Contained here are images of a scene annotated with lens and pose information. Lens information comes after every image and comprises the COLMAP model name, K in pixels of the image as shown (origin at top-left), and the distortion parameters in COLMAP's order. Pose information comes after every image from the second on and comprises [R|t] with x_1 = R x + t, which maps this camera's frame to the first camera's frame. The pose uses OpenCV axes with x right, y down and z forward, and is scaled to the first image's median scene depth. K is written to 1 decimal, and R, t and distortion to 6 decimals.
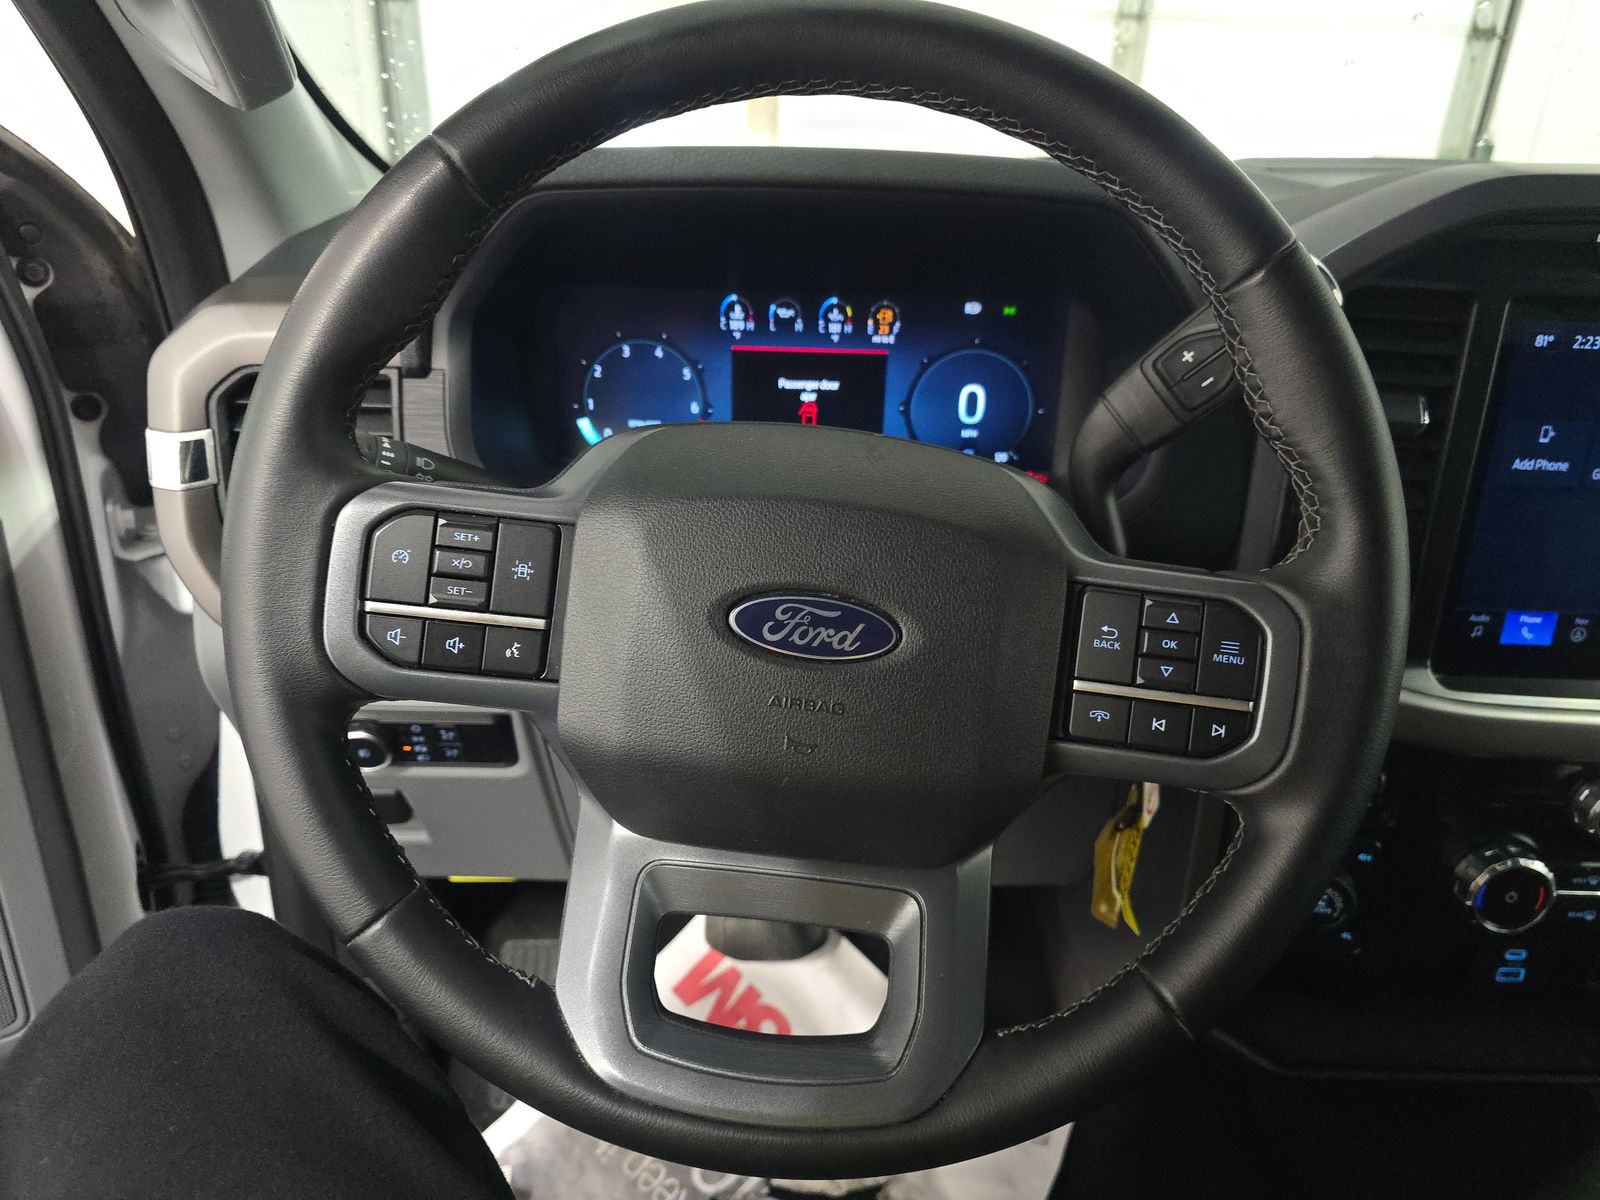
lens RADIAL K [[1079.7, 0, 800.0], [0, 1079.7, 600.0], [0, 0, 1]] dist [-0.001322, 0.002384]
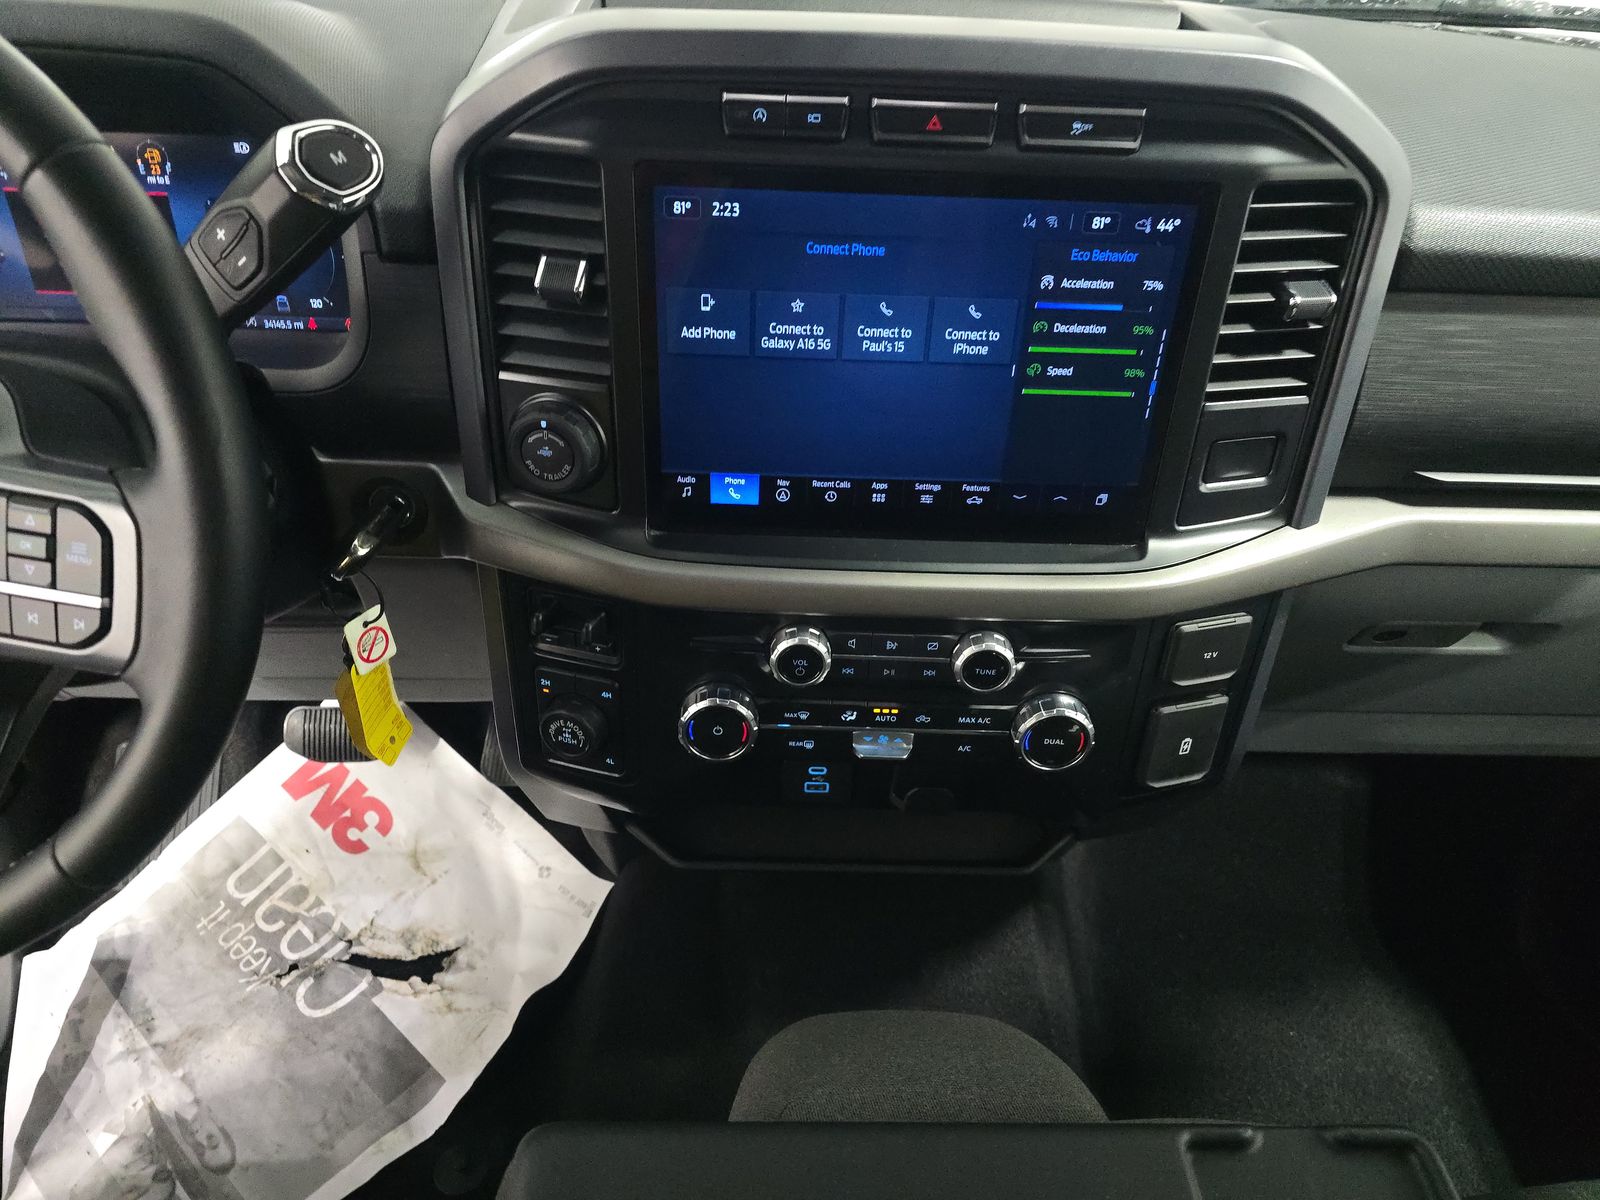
lens RADIAL K [[1069.1, 0, 800.0], [0, 1069.1, 600.0], [0, 0, 1]] dist [0.065122, -0.057143]
pose [[0.999962, -0.002456, 0.008401, 0.729654], [0.000646, 0.977912, 0.209015, -0.086201], [-0.008728, -0.209001, 0.977876, -0.048061]]
